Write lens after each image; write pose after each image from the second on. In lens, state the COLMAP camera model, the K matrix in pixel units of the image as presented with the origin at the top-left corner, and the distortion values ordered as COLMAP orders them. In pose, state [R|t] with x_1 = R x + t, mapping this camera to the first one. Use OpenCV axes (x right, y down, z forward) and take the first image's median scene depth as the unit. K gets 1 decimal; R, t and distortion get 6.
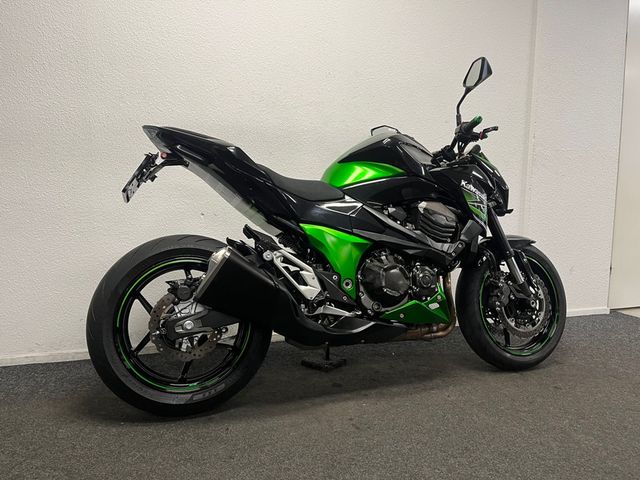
lens RADIAL K [[486.2, 0, 328.4], [0, 486.2, 238.5], [0, 0, 1]] dist [0.002121, 0.000037]
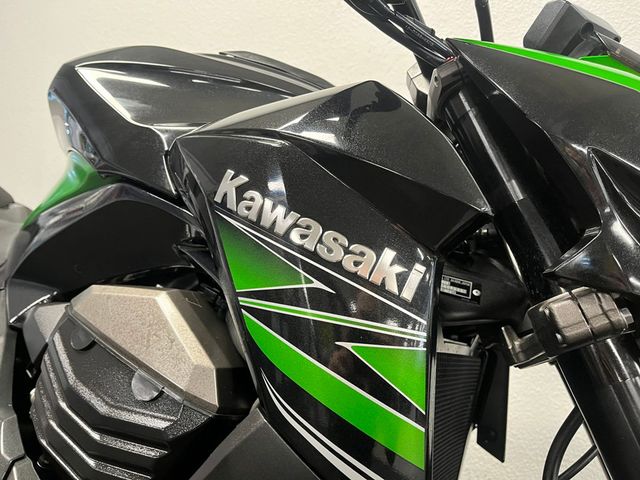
lens RADIAL K [[486.2, 0, 328.4], [0, 486.2, 238.5], [0, 0, 1]] dist [0.002121, 0.000037]
pose [[0.690089, -0.050510, -0.721960, 0.456973], [-0.065985, 0.989015, -0.132266, -0.079769], [0.720710, 0.138914, 0.679176, 0.974240]]
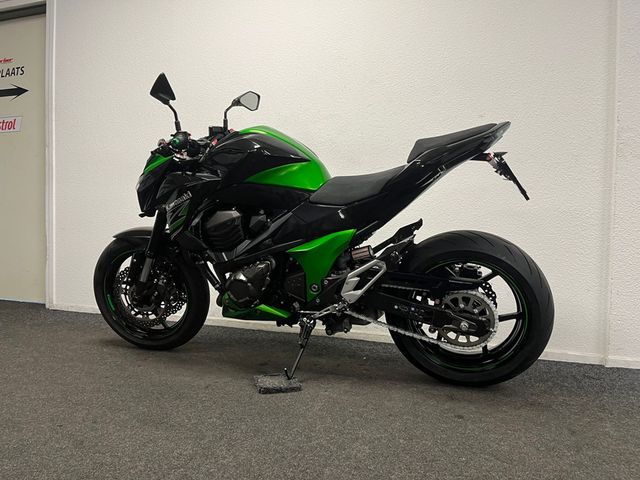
lens RADIAL K [[488.6, 0, 317.0], [0, 488.6, 242.7], [0, 0, 1]] dist [0.004357, 0.001786]
pose [[0.777983, 0.019120, -0.627994, 0.889431], [-0.068924, 0.996101, -0.055058, 0.089981], [0.624493, 0.086118, 0.776268, 0.218570]]
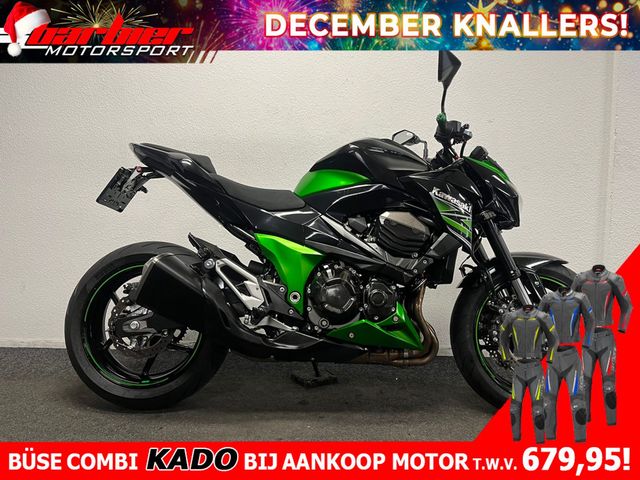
lens RADIAL K [[486.9, 0, 320.9], [0, 486.9, 237.3], [0, 0, 1]] dist [0.003920, -0.011063]
pose [[0.932578, 0.019803, -0.360425, 0.431675], [-0.030078, 0.999285, -0.022921, -0.003731], [0.359713, 0.032217, 0.932507, 0.120587]]
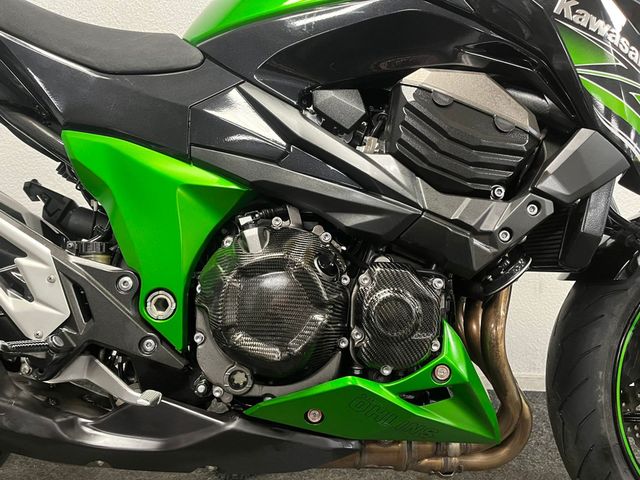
lens RADIAL K [[500.4, 0, 337.9], [0, 500.4, 249.5], [0, 0, 1]] dist [0.003992, -0.005158]
pose [[0.952524, 0.062702, -0.297937, 0.262825], [-0.049569, 0.997445, 0.051441, 0.030570], [0.300401, -0.034230, 0.953199, 0.703185]]
